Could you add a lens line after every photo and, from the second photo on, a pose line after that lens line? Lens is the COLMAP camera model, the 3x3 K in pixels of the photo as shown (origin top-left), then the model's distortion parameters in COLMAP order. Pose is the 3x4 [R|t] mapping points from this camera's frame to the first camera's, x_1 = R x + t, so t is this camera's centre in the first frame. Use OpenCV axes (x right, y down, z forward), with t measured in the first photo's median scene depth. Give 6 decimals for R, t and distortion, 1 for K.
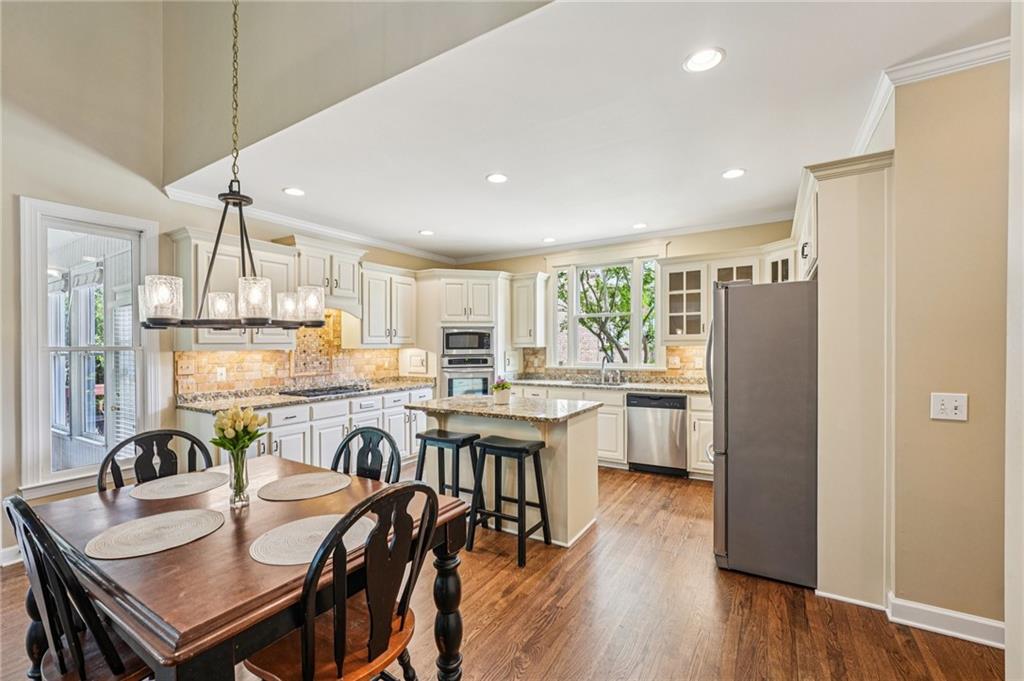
lens RADIAL K [[435.4, 0, 505.9], [0, 435.4, 347.3], [0, 0, 1]] dist [-0.018303, -0.000248]
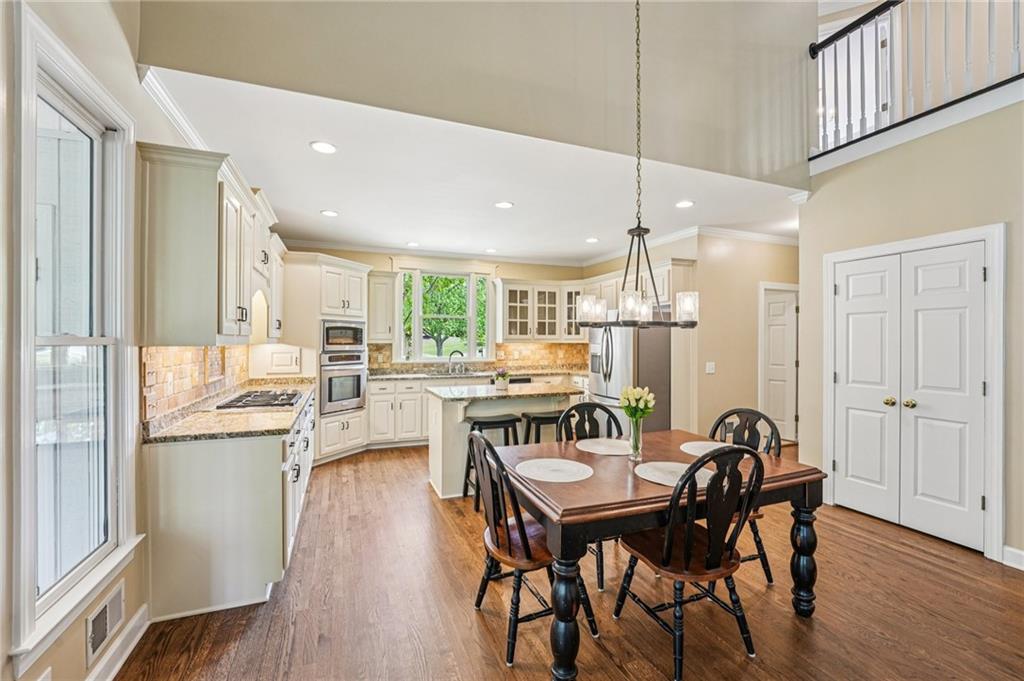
lens RADIAL K [[435.4, 0, 514.0], [0, 435.4, 339.4], [0, 0, 1]] dist [-0.018303, -0.000248]
pose [[0.587180, 0.013232, 0.809348, -0.727476], [-0.001339, 0.999881, -0.015375, 0.006841], [-0.809455, 0.007944, 0.587128, 0.183228]]
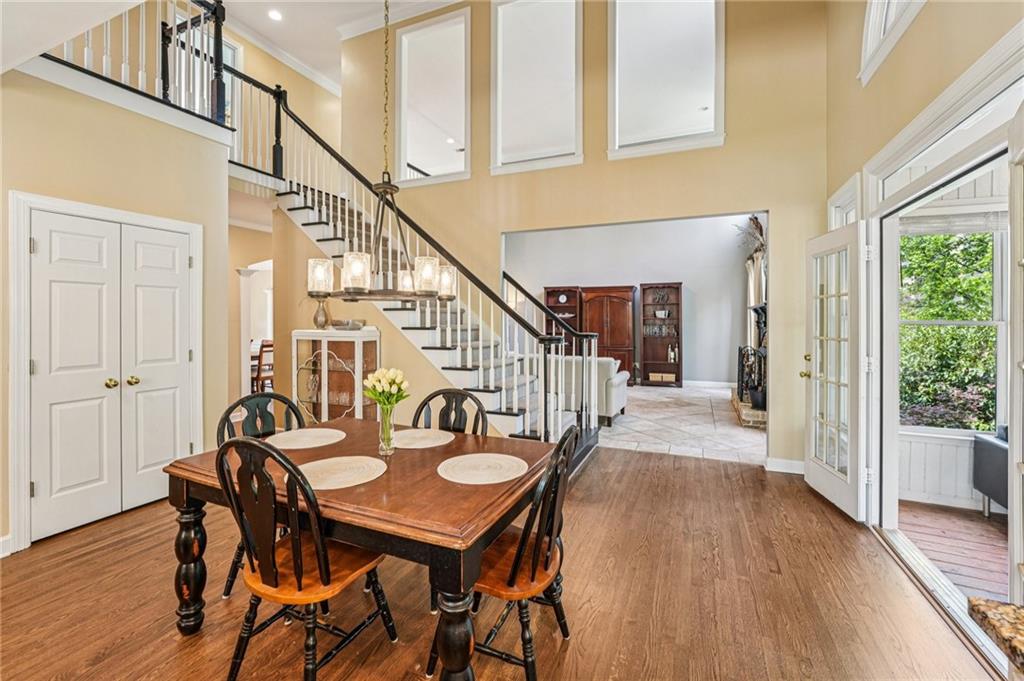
lens RADIAL K [[435.4, 0, 507.7], [0, 435.4, 323.9], [0, 0, 1]] dist [-0.018303, -0.000248]
pose [[-0.988568, 0.015139, -0.150015, -0.289748], [0.012714, 0.999773, 0.017112, 0.005258], [0.150240, 0.015009, -0.988536, 0.806550]]
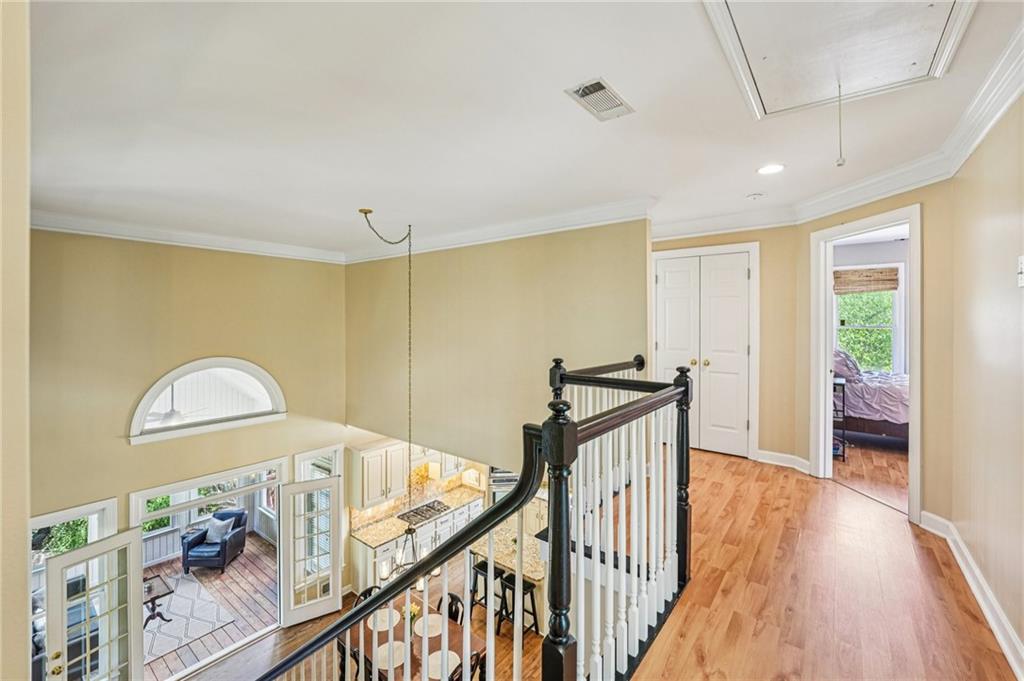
lens RADIAL K [[419.0, 0, 509.5], [0, 419.0, 316.0], [0, 0, 1]] dist [-0.022295, -0.000243]
pose [[0.993205, 0.007126, -0.116161, 0.116317], [-0.009426, 0.999770, -0.019258, -0.622121], [0.115997, 0.020222, 0.993044, -0.599553]]
